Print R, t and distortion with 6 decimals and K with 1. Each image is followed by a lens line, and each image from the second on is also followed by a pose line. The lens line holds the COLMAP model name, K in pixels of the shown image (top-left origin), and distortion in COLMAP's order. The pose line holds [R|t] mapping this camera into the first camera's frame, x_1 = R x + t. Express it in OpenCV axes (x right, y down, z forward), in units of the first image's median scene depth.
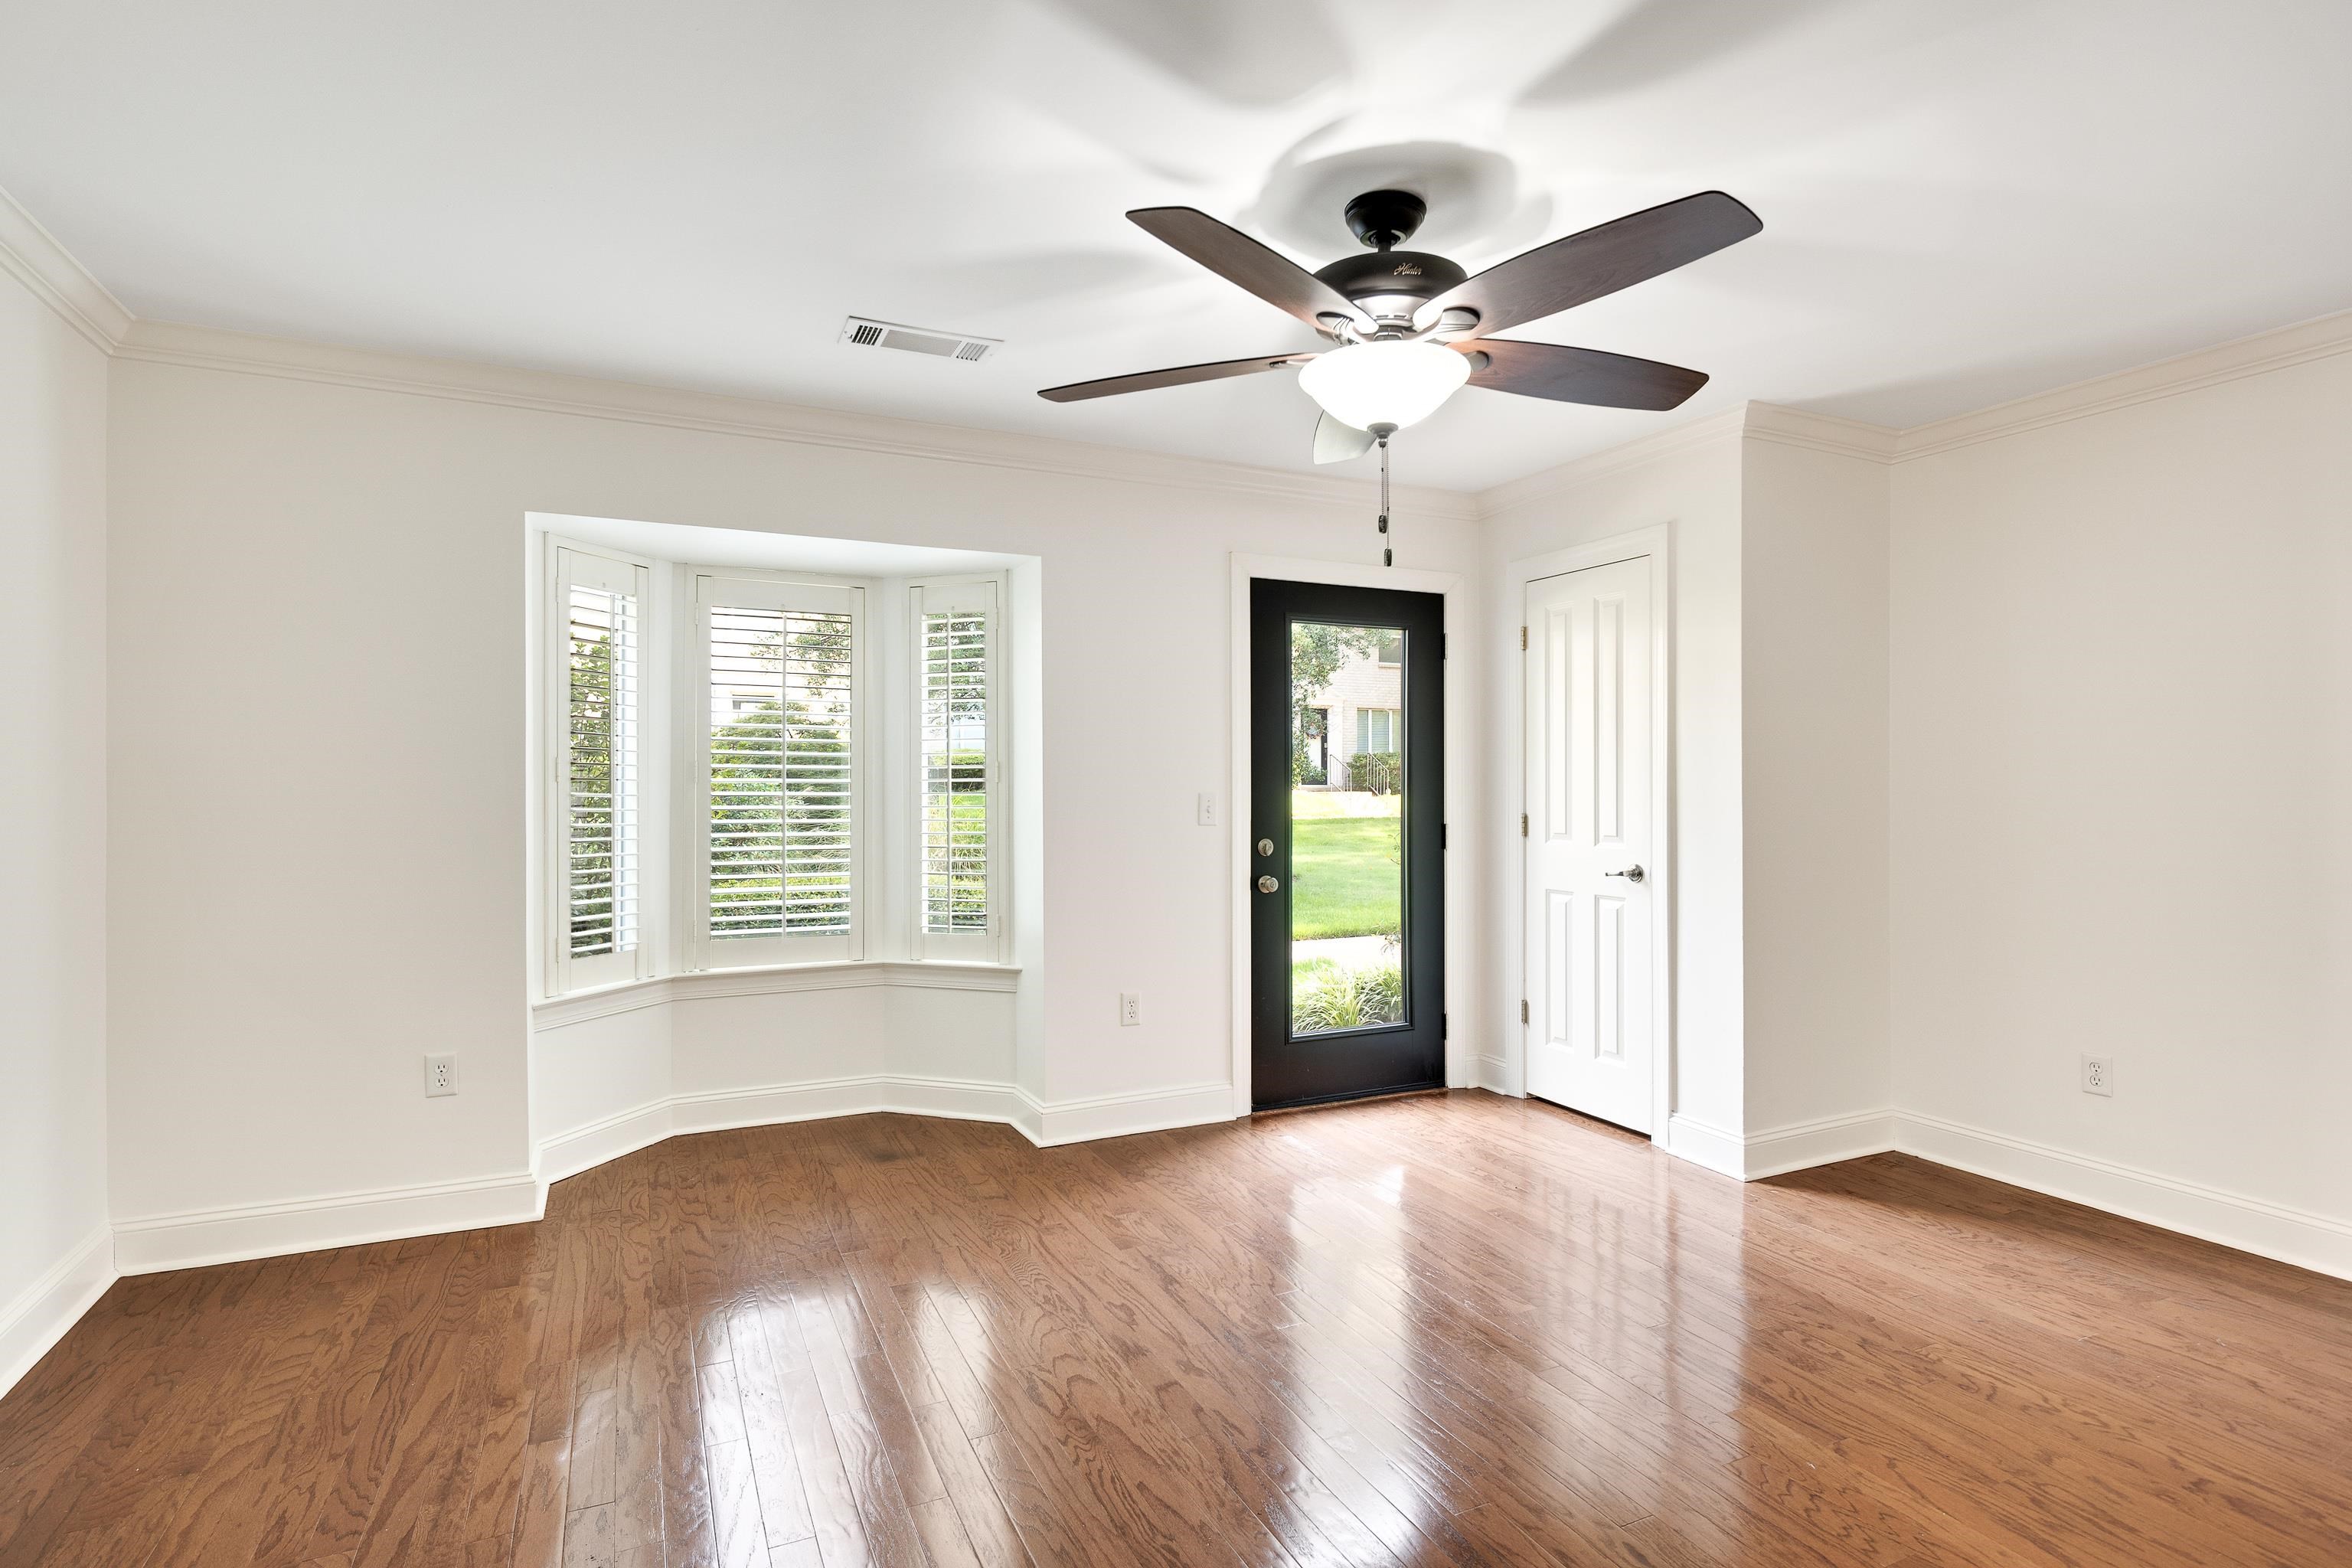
lens RADIAL K [[1143.3, 0, 1156.2], [0, 1143.3, 791.0], [0, 0, 1]] dist [0.006703, -0.004200]
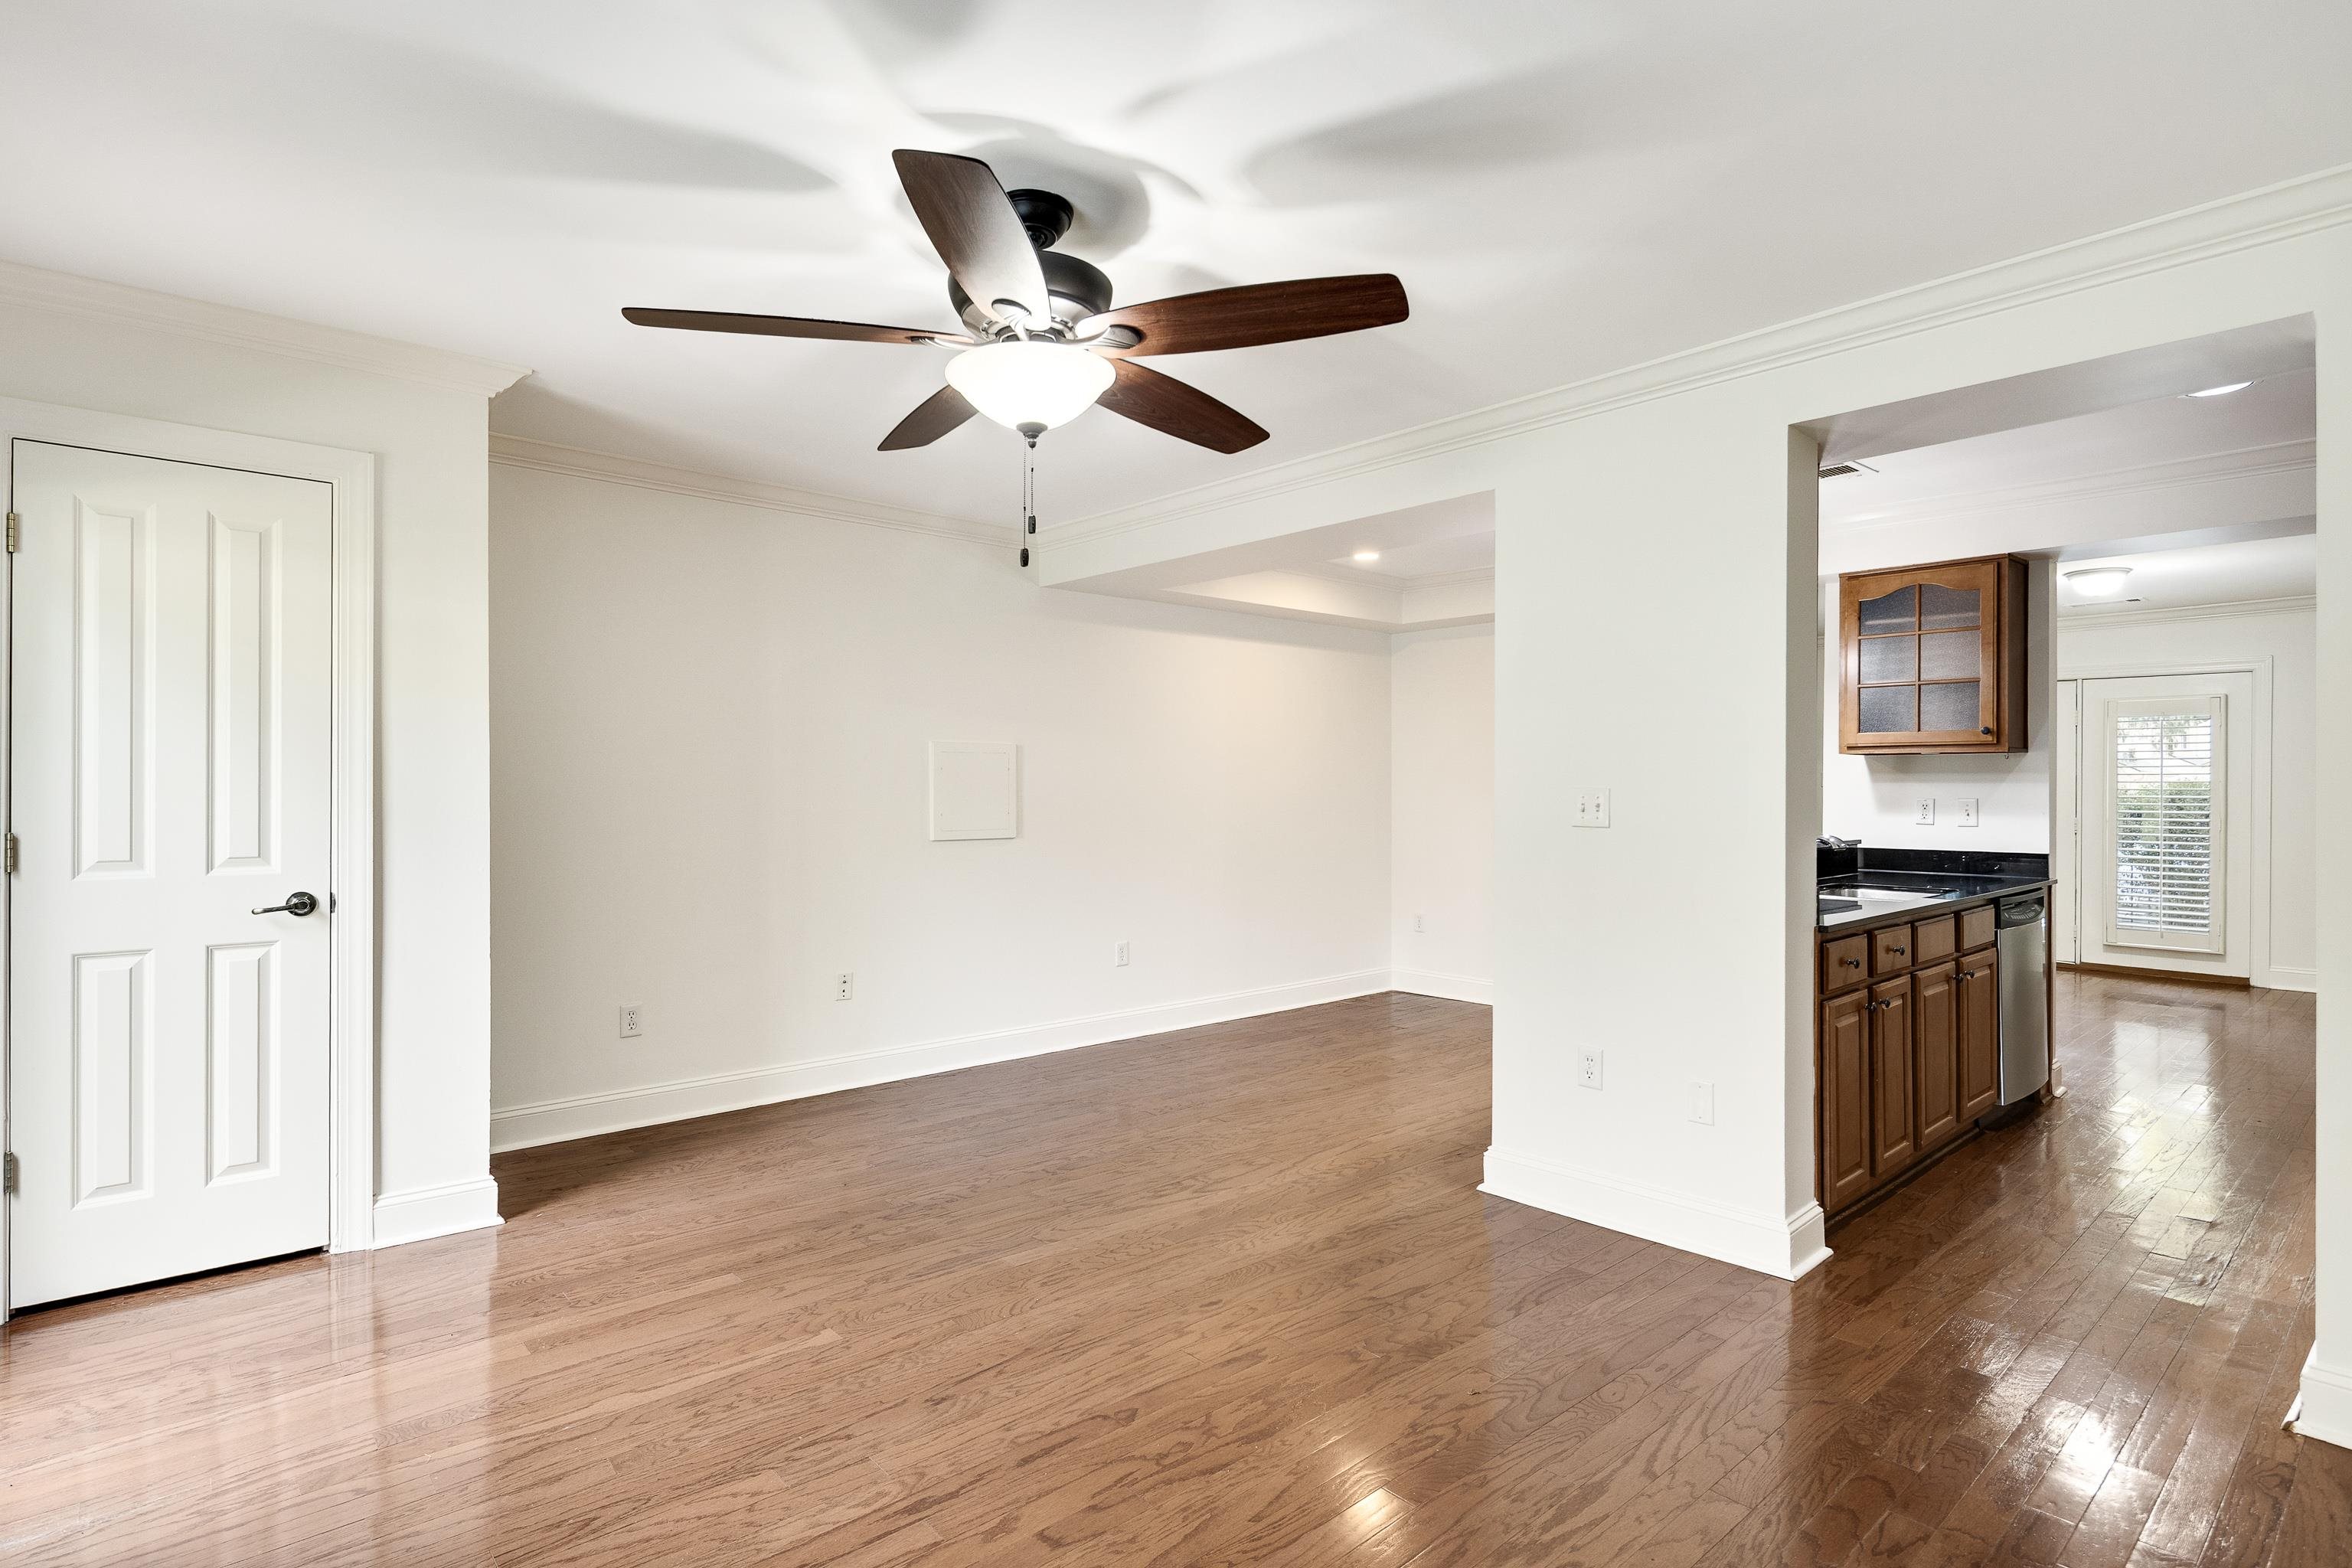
lens RADIAL K [[1143.3, 0, 1177.2], [0, 1143.3, 788.6], [0, 0, 1]] dist [0.006703, -0.004200]
pose [[-0.270861, 0.001398, 0.962617, -0.470817], [0.004484, 0.999990, -0.000191, -0.000841], [-0.962608, 0.004265, -0.270865, 0.679606]]
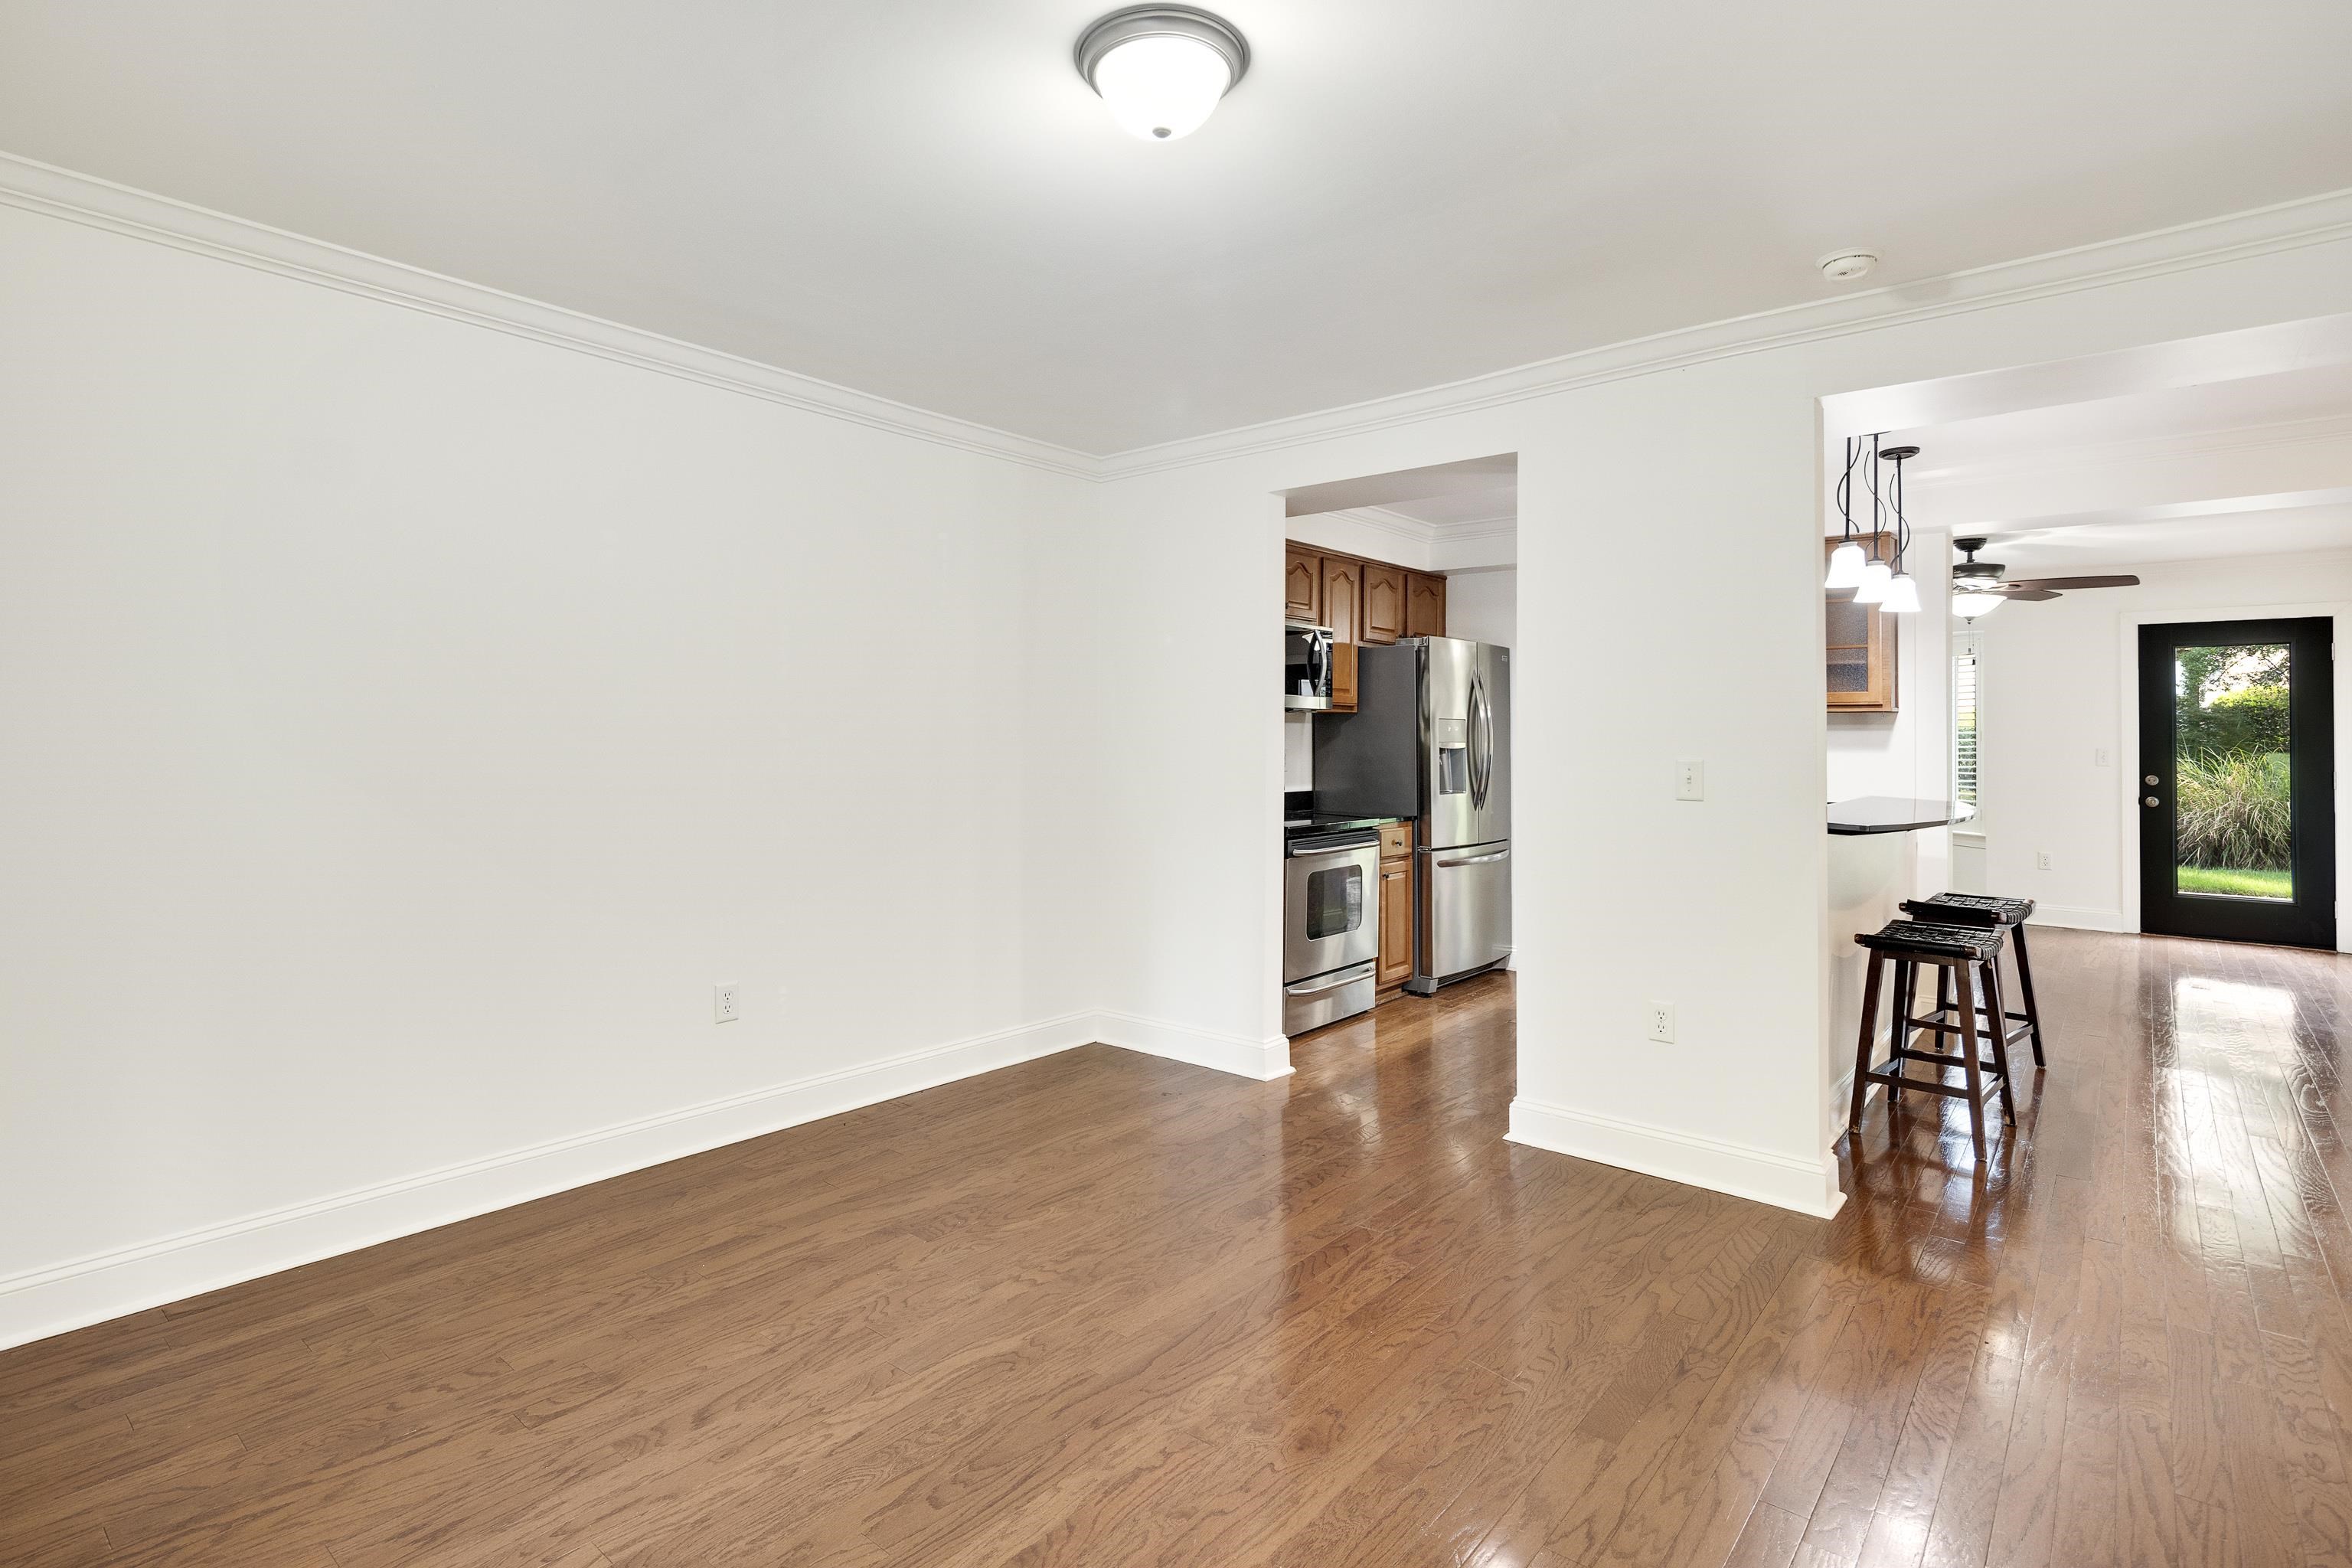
lens RADIAL K [[1143.3, 0, 1162.7], [0, 1143.3, 720.4], [0, 0, 1]] dist [0.006703, -0.004200]
pose [[0.409937, -0.007966, -0.912079, 1.164325], [-0.011599, 0.999835, -0.013945, -0.000036], [0.912040, 0.016296, 0.409777, -1.174894]]
